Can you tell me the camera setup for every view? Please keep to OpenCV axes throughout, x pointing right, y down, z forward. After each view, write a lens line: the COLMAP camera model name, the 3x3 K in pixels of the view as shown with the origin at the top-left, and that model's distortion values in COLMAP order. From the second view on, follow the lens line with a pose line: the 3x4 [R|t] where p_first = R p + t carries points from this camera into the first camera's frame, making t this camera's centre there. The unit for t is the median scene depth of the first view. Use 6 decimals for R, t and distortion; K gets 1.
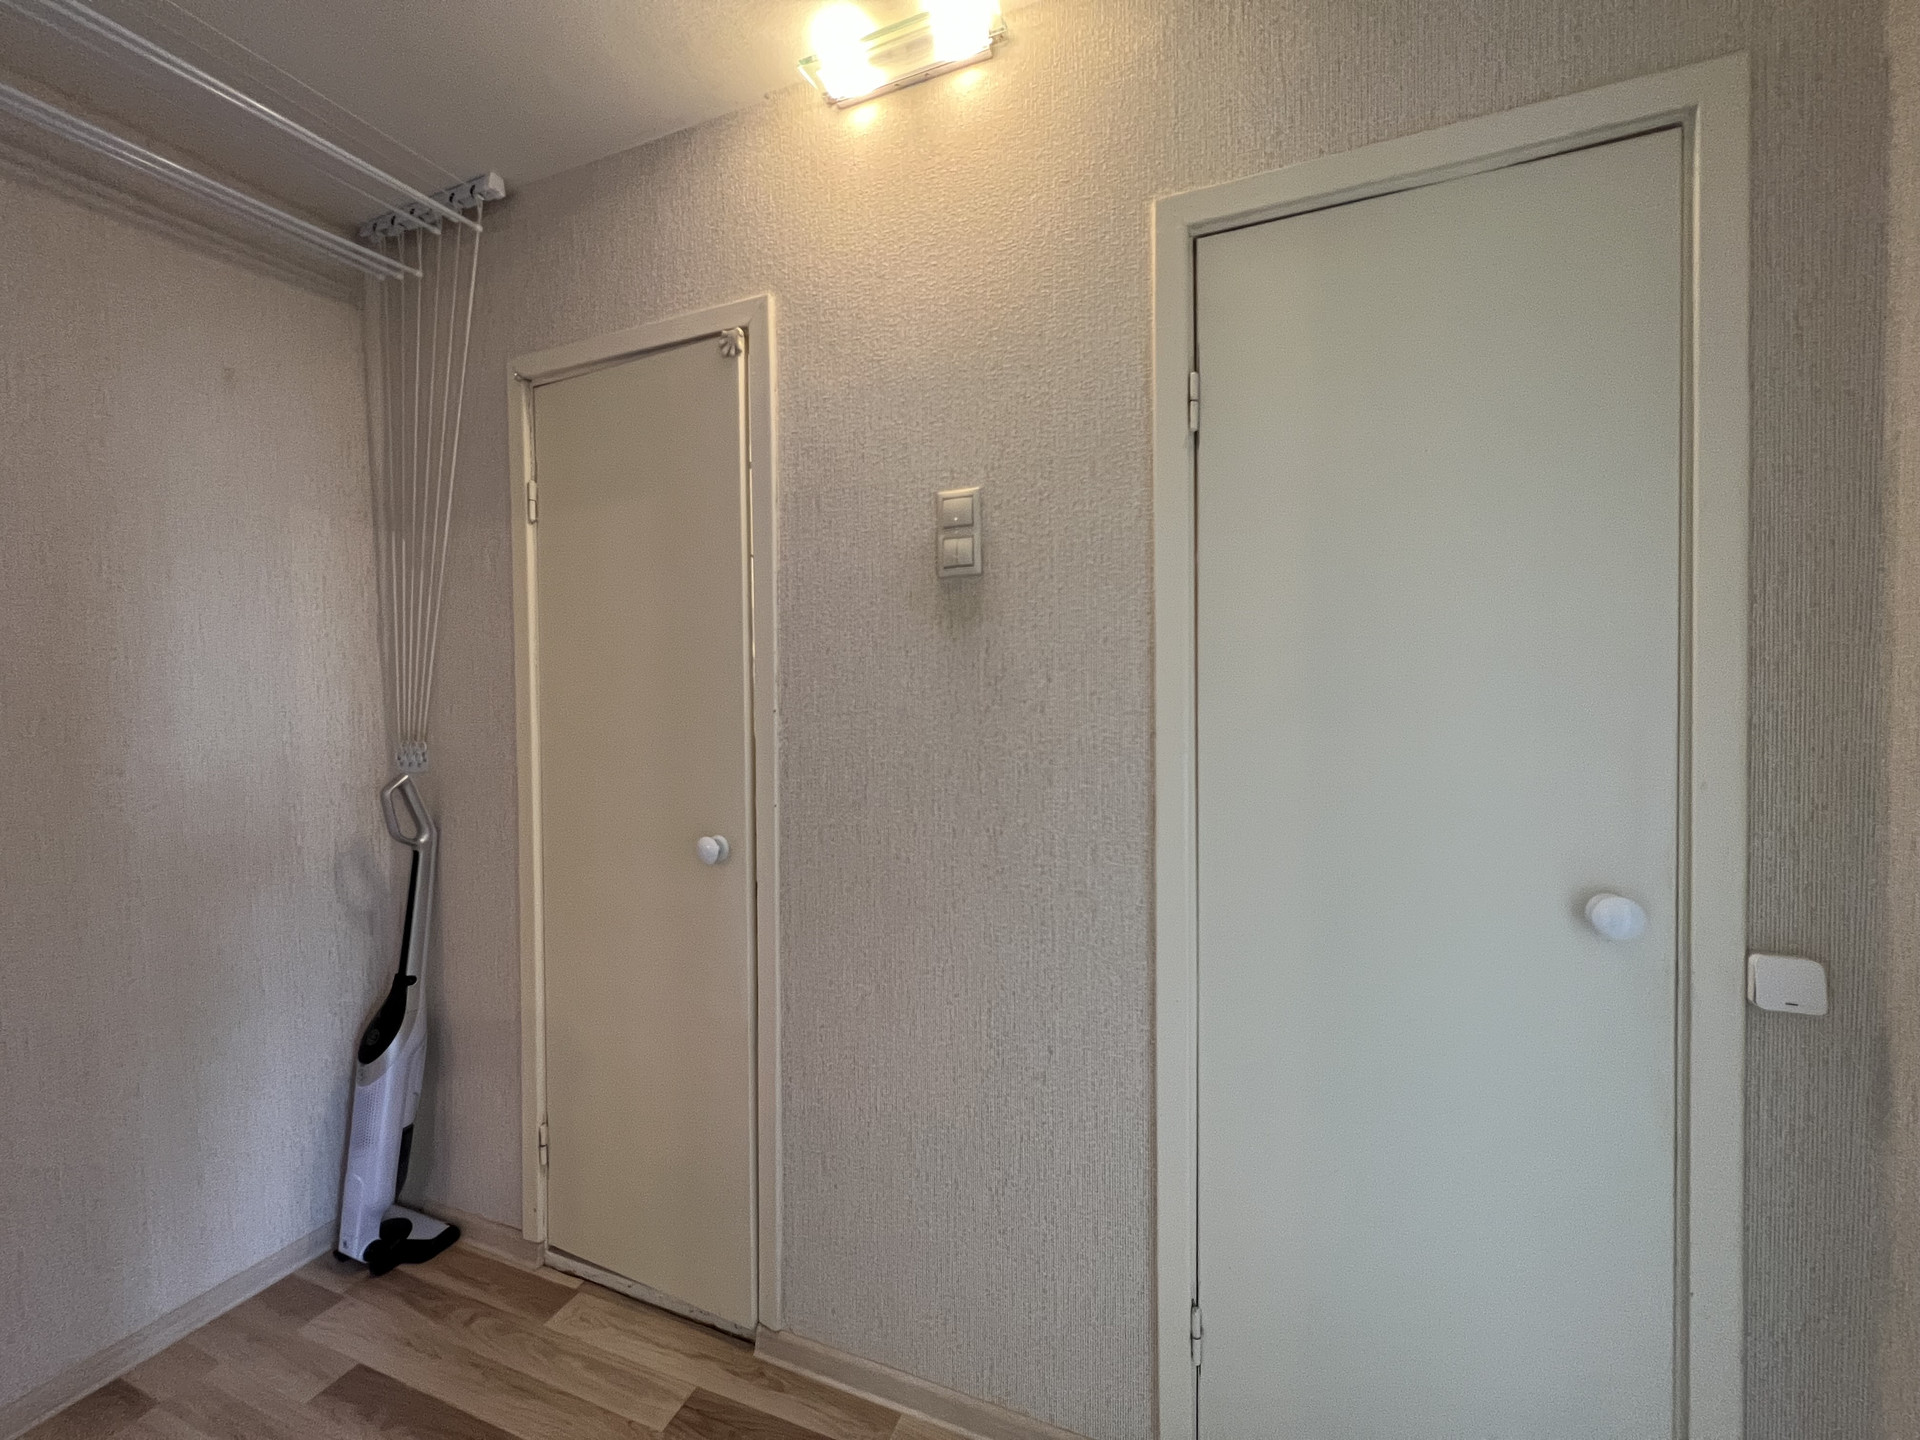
lens RADIAL K [[769.1, 0, 951.7], [0, 769.1, 716.8], [0, 0, 1]] dist [0.000342, 0.000164]
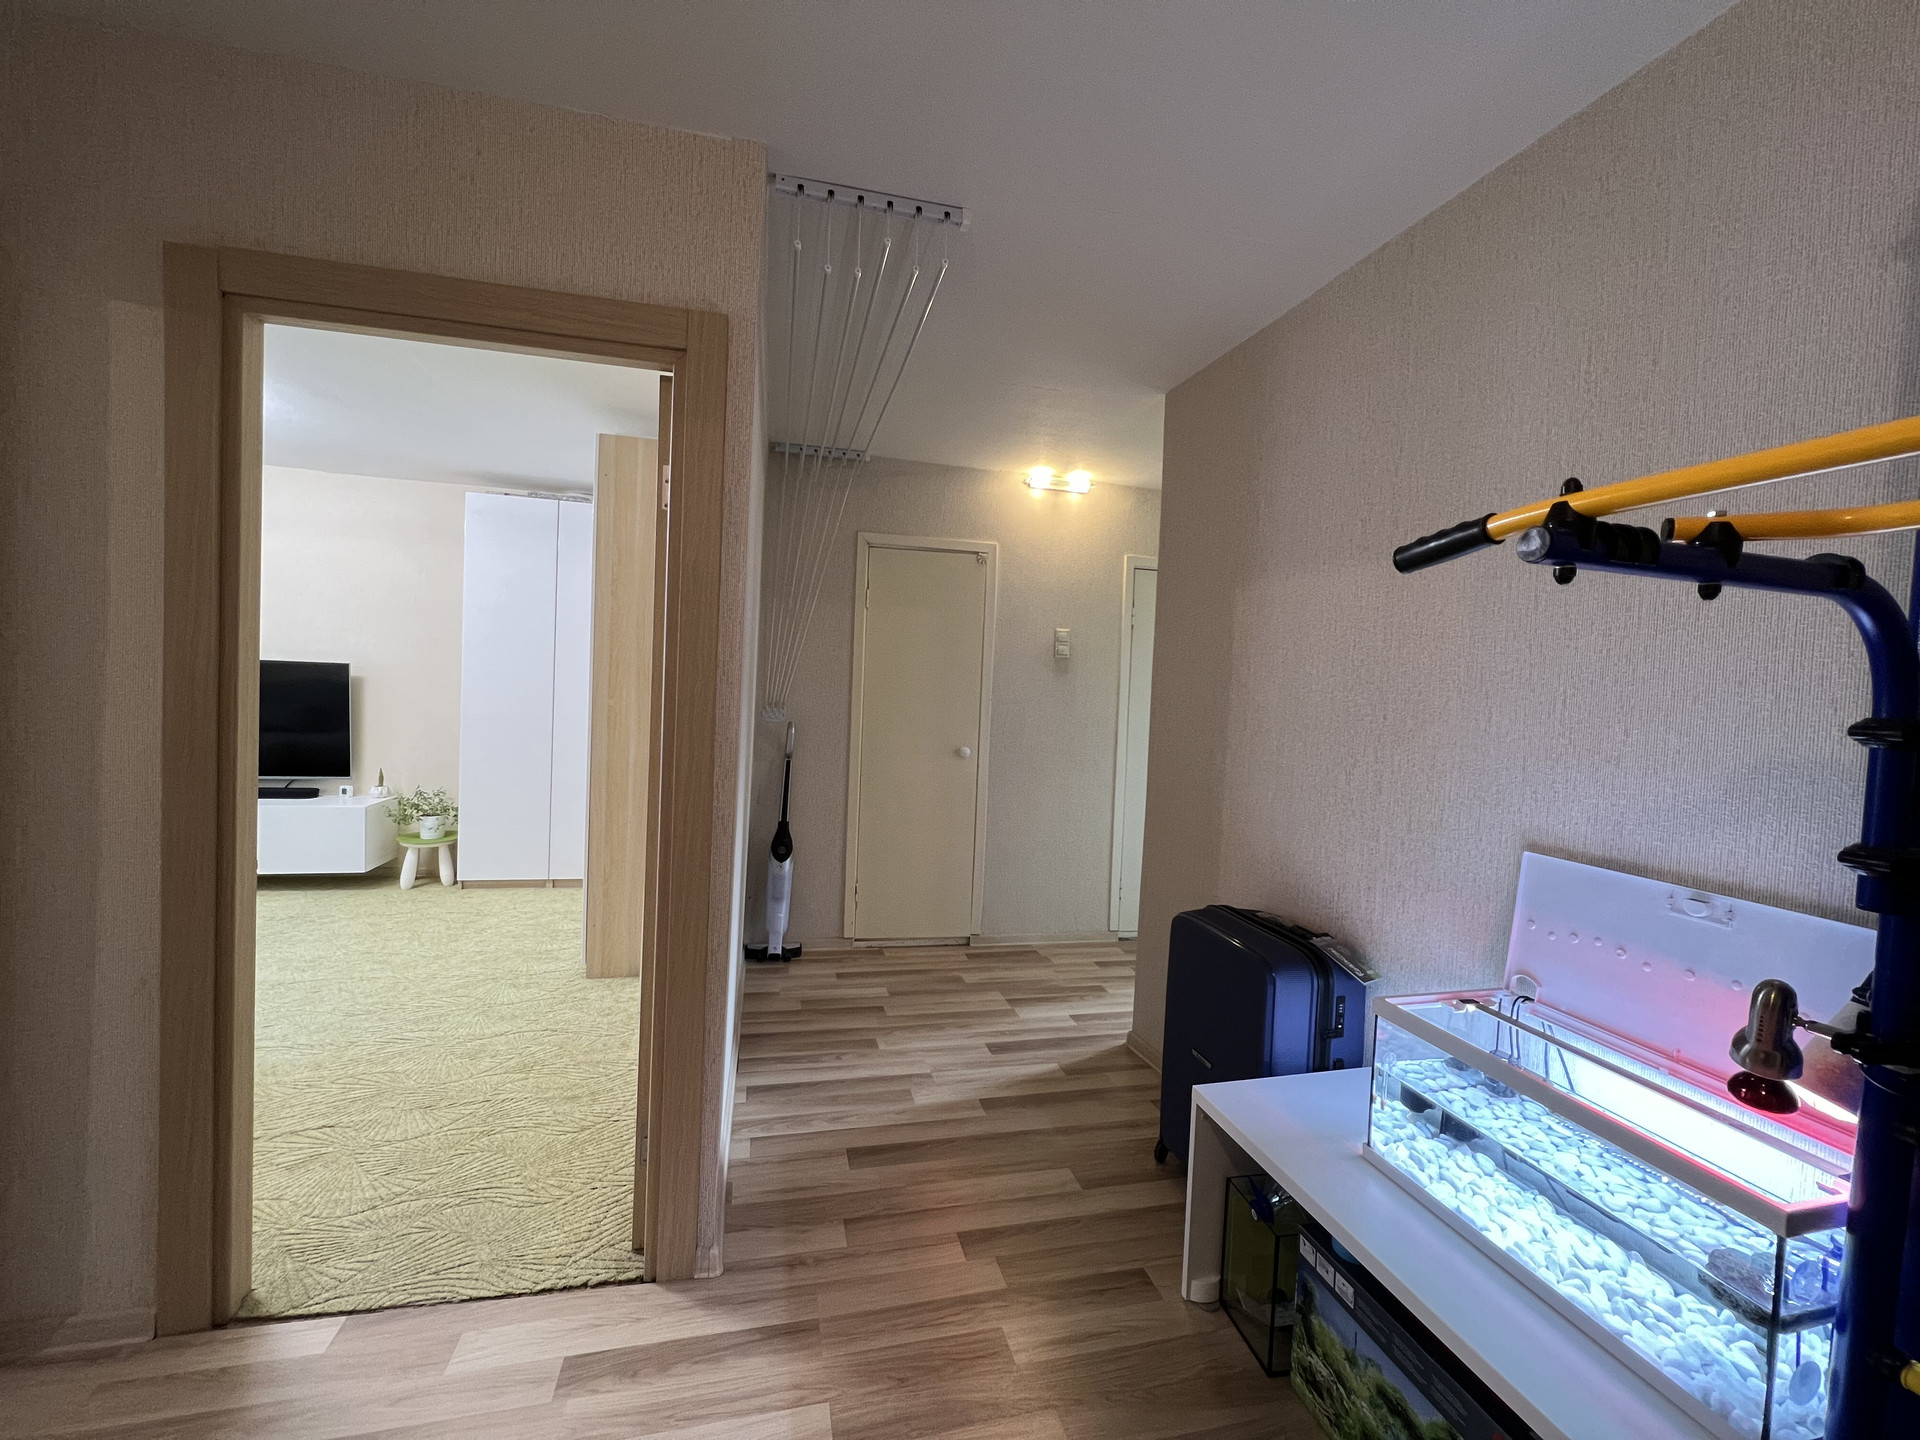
lens RADIAL K [[767.7, 0, 955.4], [0, 767.7, 717.8], [0, 0, 1]] dist [-0.000882, 0.000690]
pose [[0.814807, 0.024730, 0.579204, -2.076691], [-0.039693, 0.999125, 0.013181, 0.026543], [-0.578371, -0.033730, 0.815076, -1.220207]]
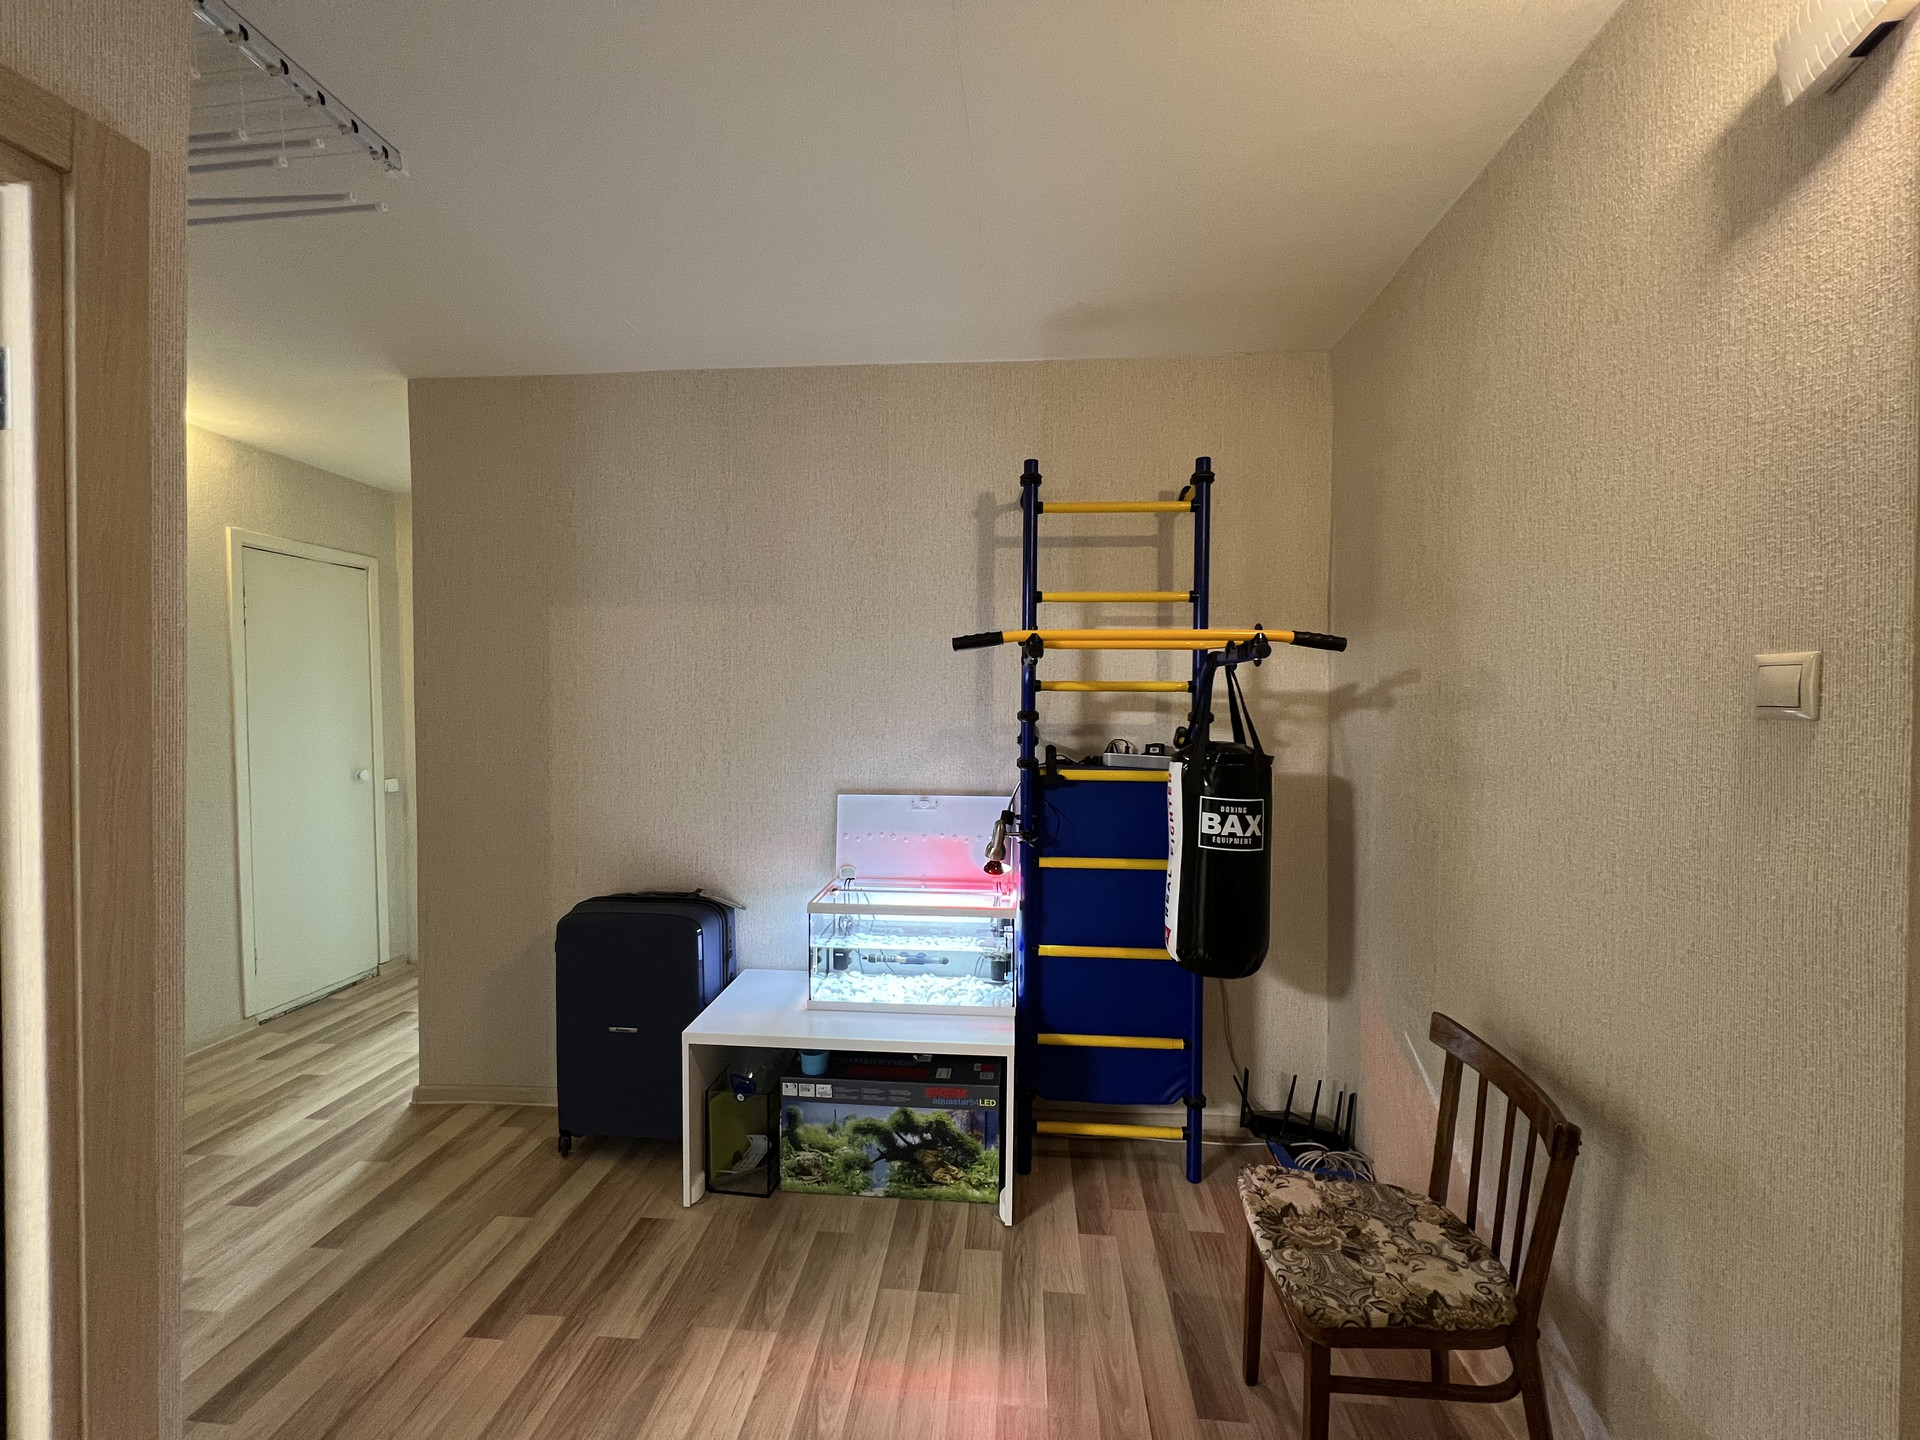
lens RADIAL K [[767.7, 0, 955.4], [0, 767.7, 717.8], [0, 0, 1]] dist [-0.000882, 0.000690]
pose [[-0.279171, -0.008004, 0.960208, -2.636455], [0.025037, 0.999565, 0.015611, -0.007696], [-0.959915, 0.028399, -0.278849, -0.552590]]
